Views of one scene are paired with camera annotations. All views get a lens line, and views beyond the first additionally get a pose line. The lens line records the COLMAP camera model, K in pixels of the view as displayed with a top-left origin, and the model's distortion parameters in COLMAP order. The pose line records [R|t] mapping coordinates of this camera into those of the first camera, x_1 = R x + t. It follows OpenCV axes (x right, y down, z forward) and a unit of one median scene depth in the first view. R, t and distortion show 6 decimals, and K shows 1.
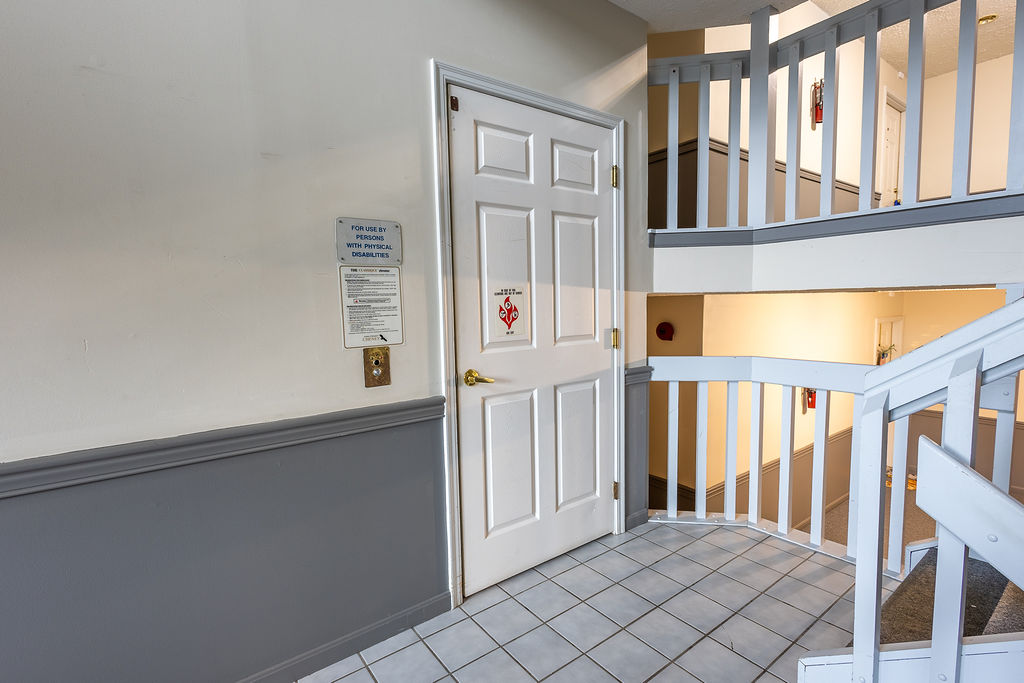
lens RADIAL K [[471.3, 0, 508.1], [0, 471.3, 340.3], [0, 0, 1]] dist [-0.004420, 0.000087]
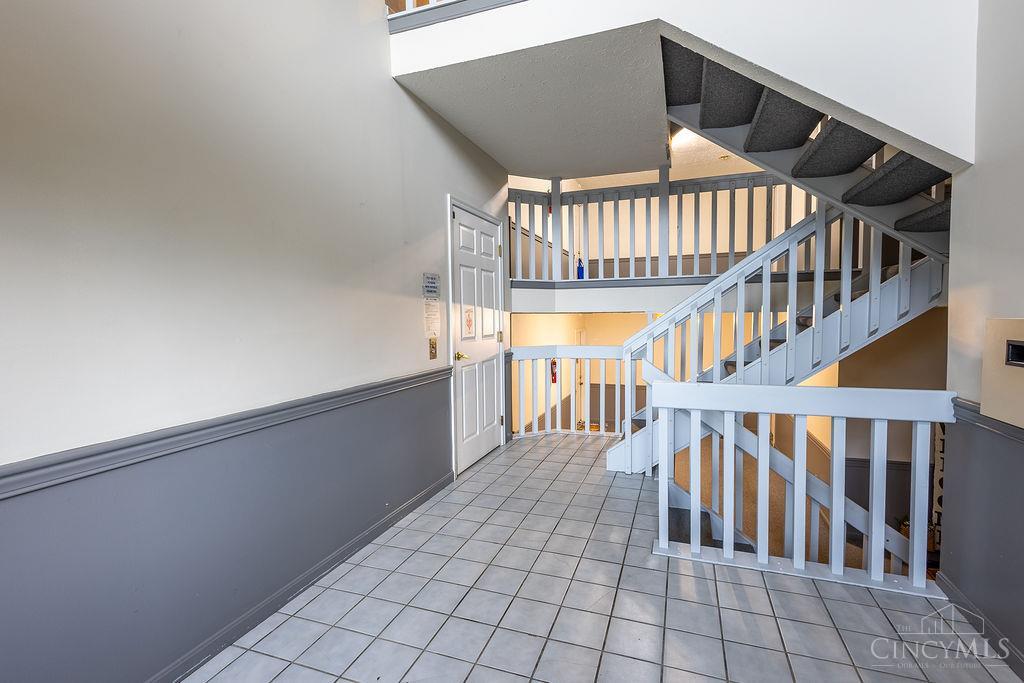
lens RADIAL K [[471.3, 0, 513.5], [0, 471.3, 341.3], [0, 0, 1]] dist [-0.004420, 0.000087]
pose [[0.826627, -0.019598, 0.562409, -0.849147], [0.040769, 0.998853, -0.025115, 0.068020], [-0.561272, 0.043690, 0.826477, -0.611617]]
